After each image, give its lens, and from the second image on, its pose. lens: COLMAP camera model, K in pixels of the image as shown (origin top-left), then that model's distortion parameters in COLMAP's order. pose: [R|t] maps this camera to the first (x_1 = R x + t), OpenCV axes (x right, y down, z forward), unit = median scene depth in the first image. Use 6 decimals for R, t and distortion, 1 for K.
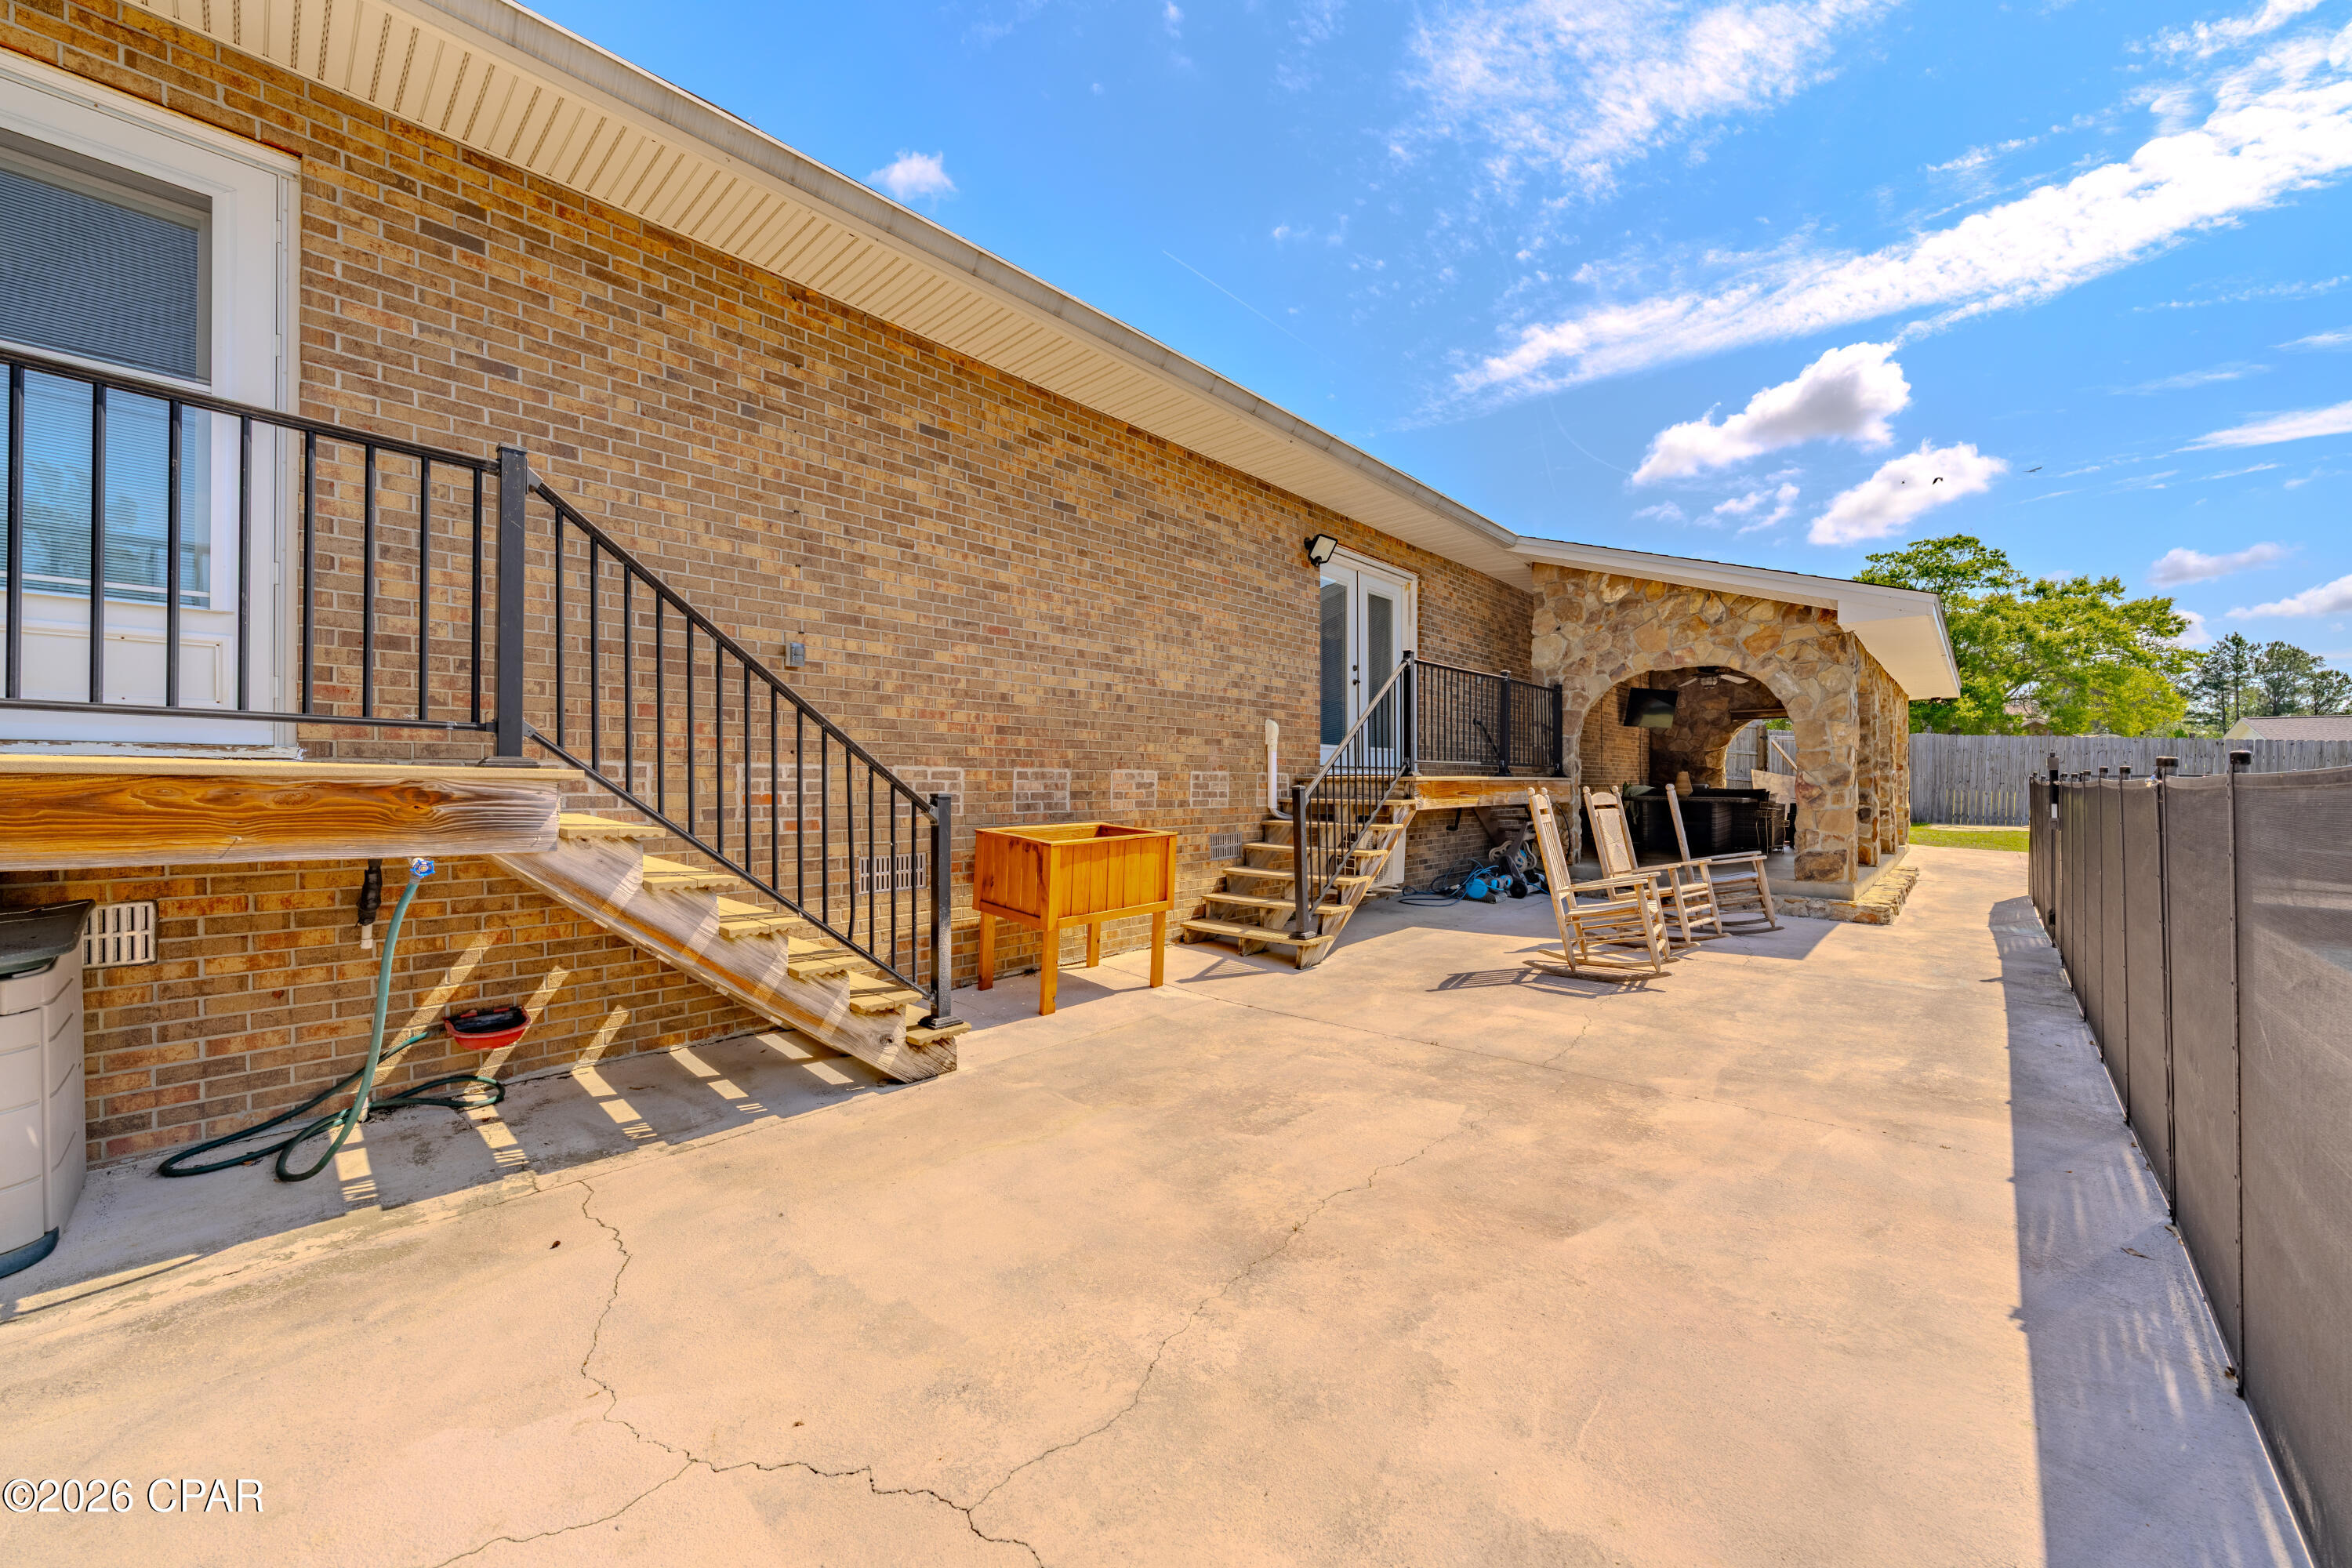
lens RADIAL K [[874.0, 0, 1174.7], [0, 874.0, 782.9], [0, 0, 1]] dist [0.000383, -0.000477]
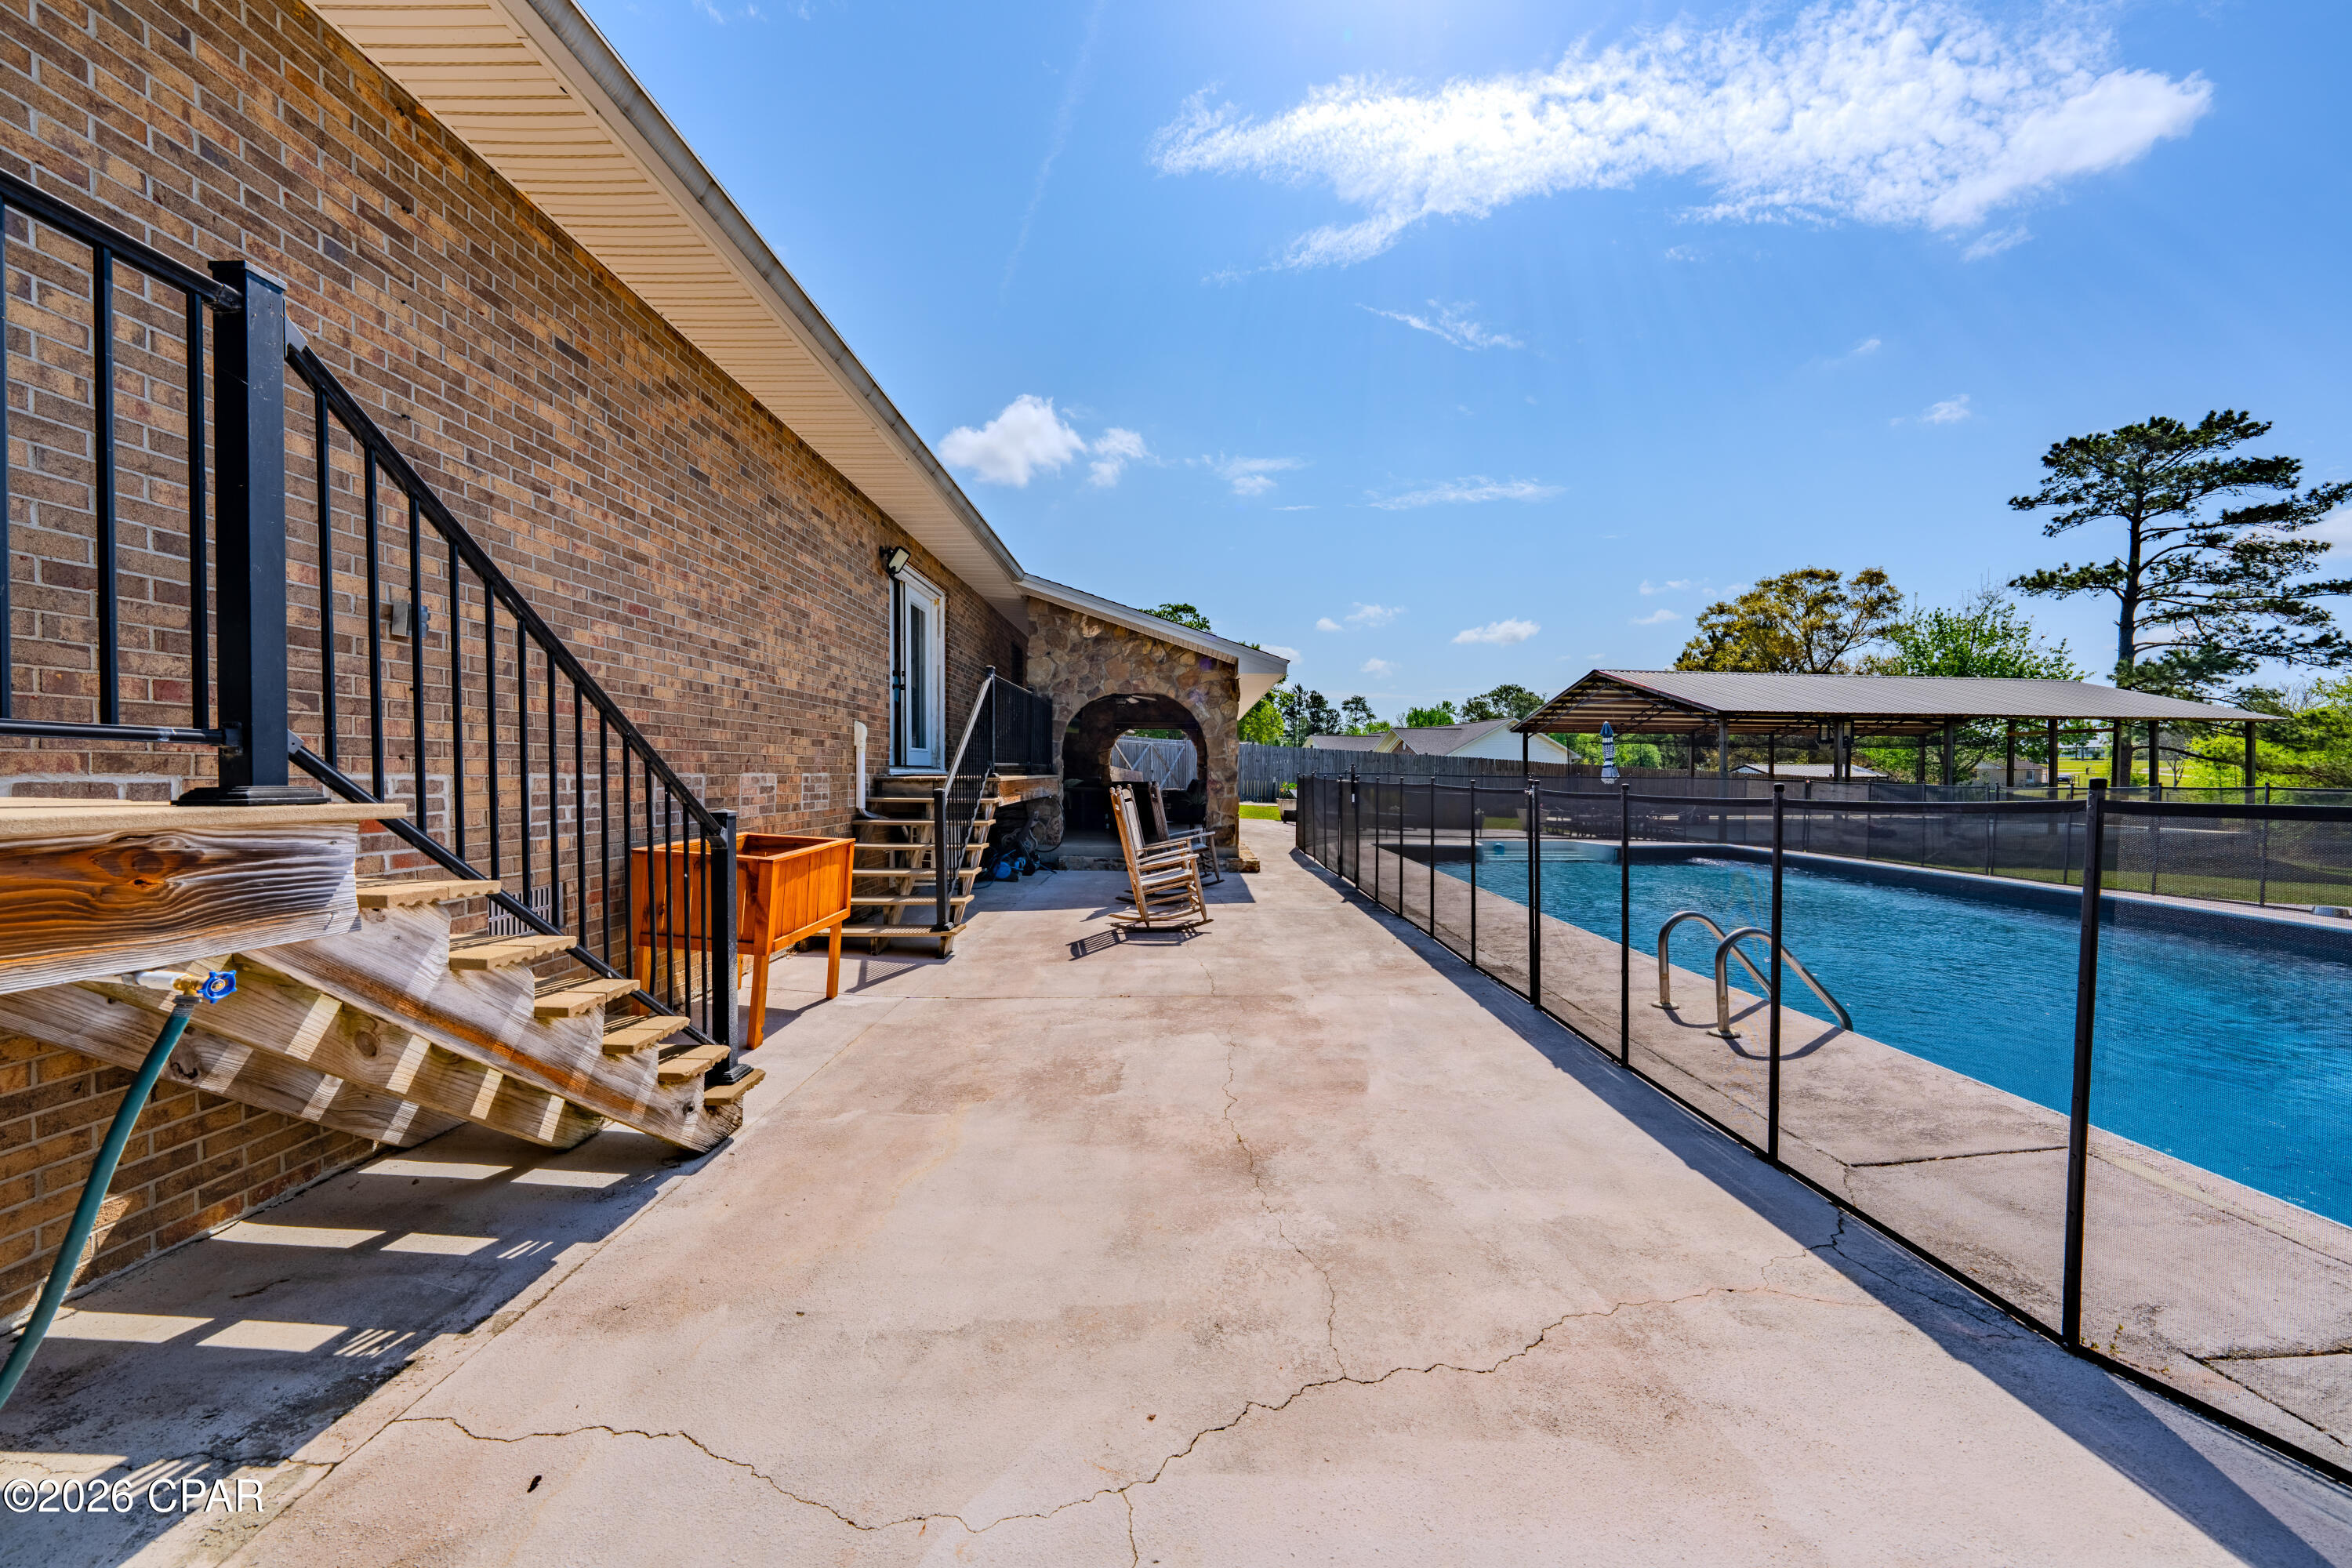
lens RADIAL K [[807.6, 0, 1169.7], [0, 807.6, 778.8], [0, 0, 1]] dist [0.000446, 0.000303]
pose [[0.737739, -0.004414, 0.675072, -0.419936], [-0.003500, 0.999940, 0.010363, -0.026452], [-0.675077, -0.010008, 0.737679, 0.098167]]
